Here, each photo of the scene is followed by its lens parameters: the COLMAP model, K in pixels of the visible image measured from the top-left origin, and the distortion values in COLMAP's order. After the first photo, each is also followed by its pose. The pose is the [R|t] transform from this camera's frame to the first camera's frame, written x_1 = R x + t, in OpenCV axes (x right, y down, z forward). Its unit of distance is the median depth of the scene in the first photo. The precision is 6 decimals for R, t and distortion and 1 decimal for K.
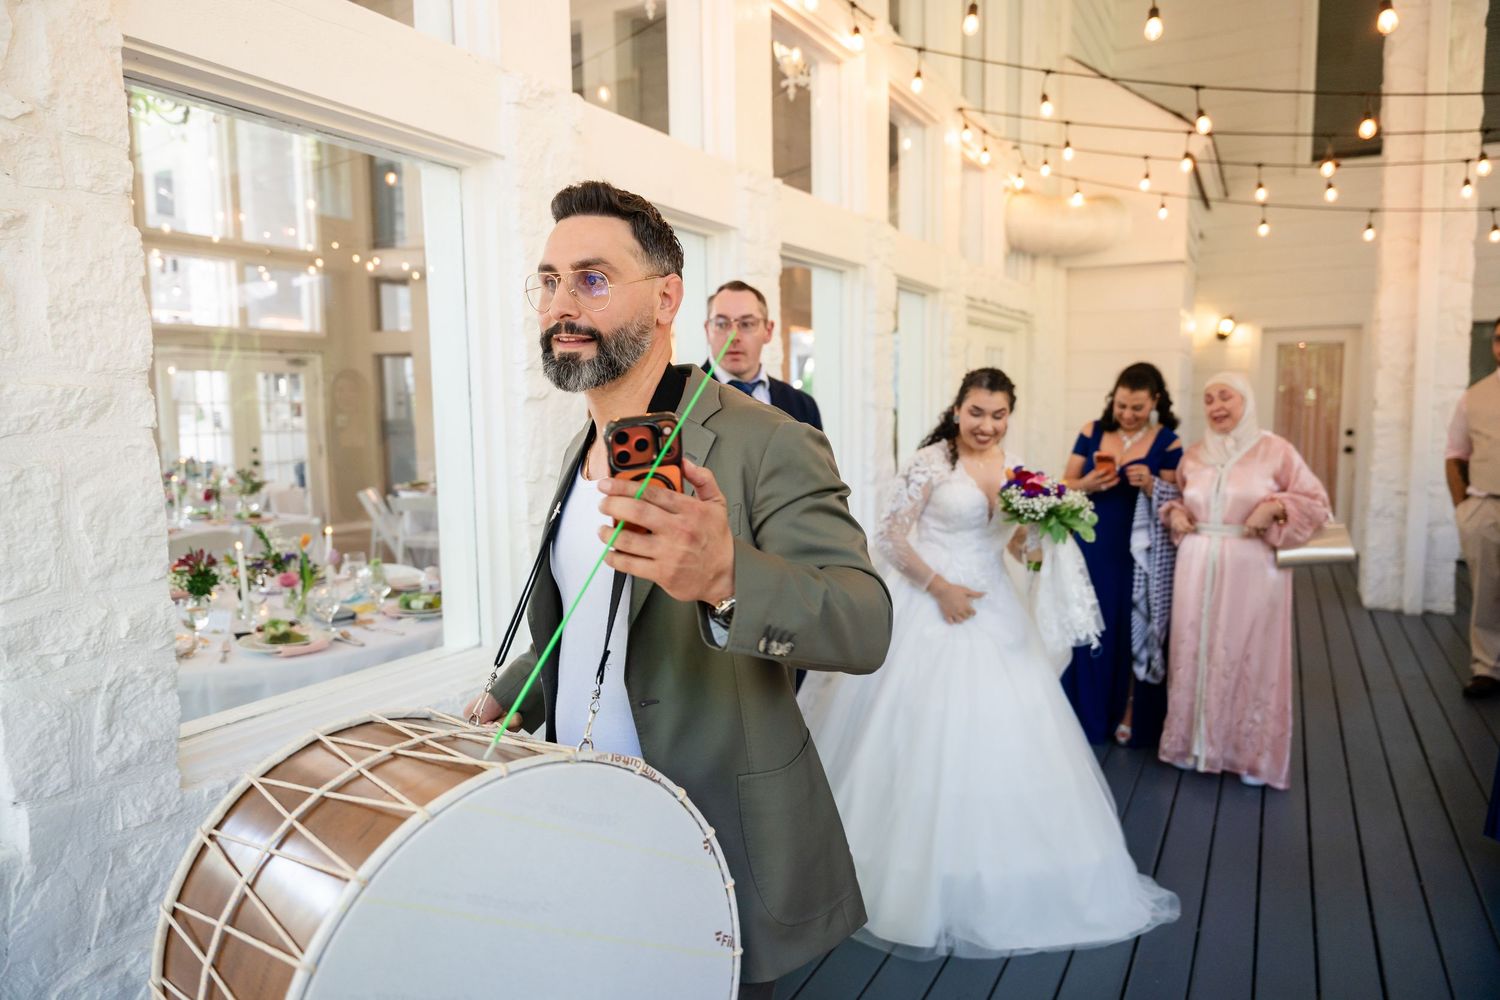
lens RADIAL K [[1018.2, 0, 748.6], [0, 1018.2, 499.6], [0, 0, 1]] dist [0.010823, 0.000709]
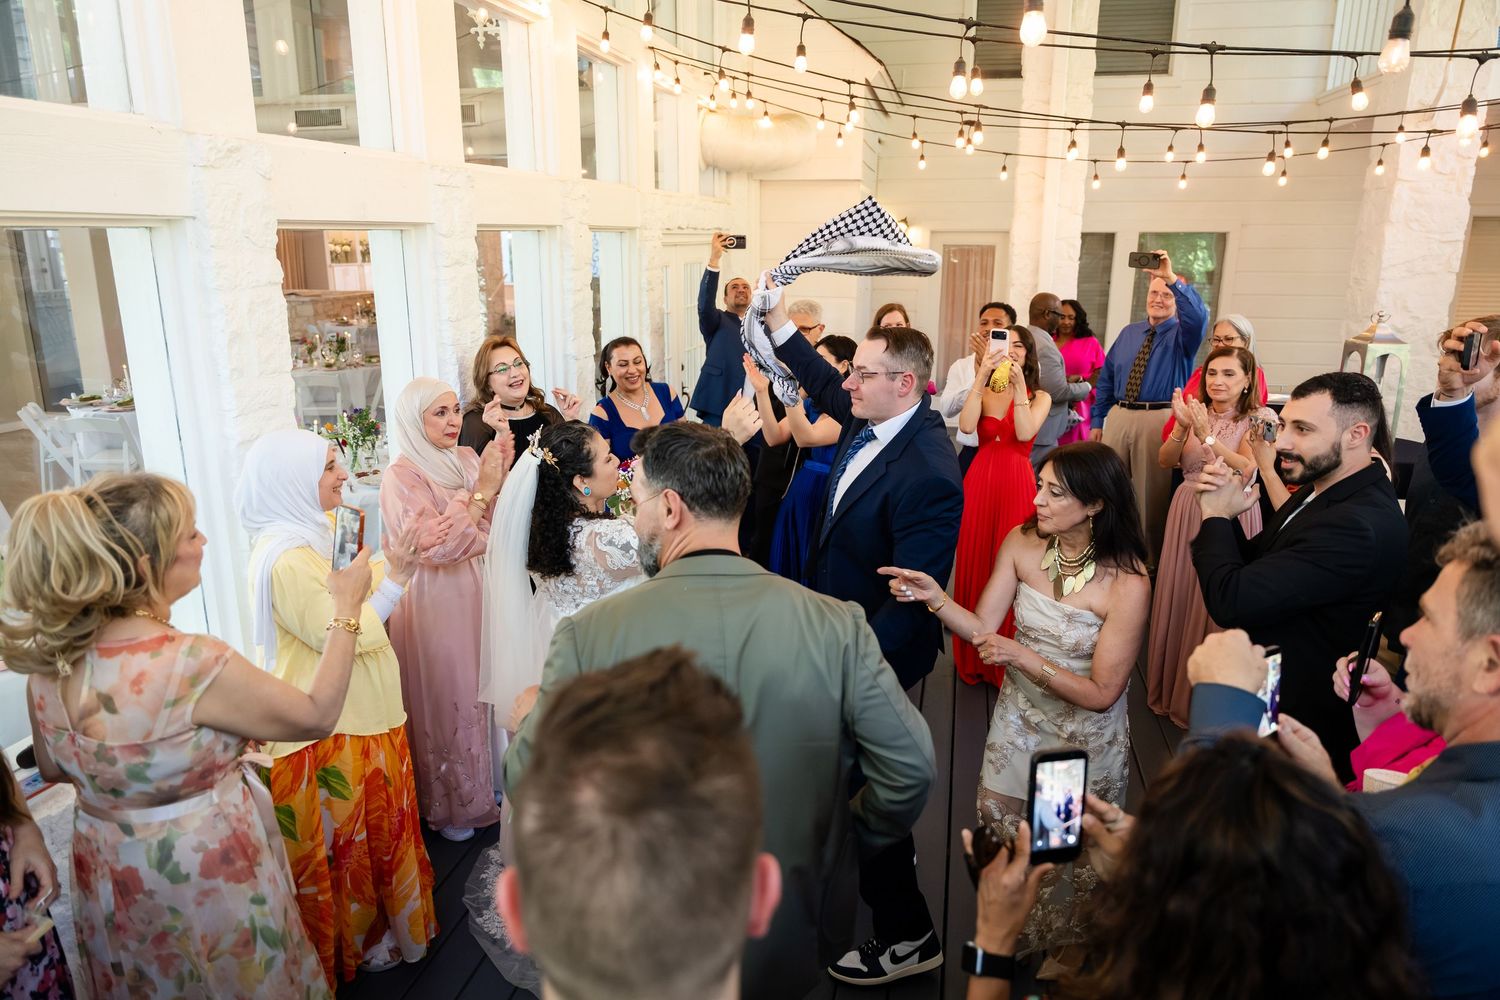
lens RADIAL K [[1018.2, 0, 751.6], [0, 1018.2, 499.9], [0, 0, 1]] dist [0.010823, 0.000709]
pose [[0.963161, -0.050454, 0.264152, 0.007684], [0.008233, 0.987315, 0.158562, -0.082906], [-0.268801, -0.150546, 0.951358, -0.079163]]
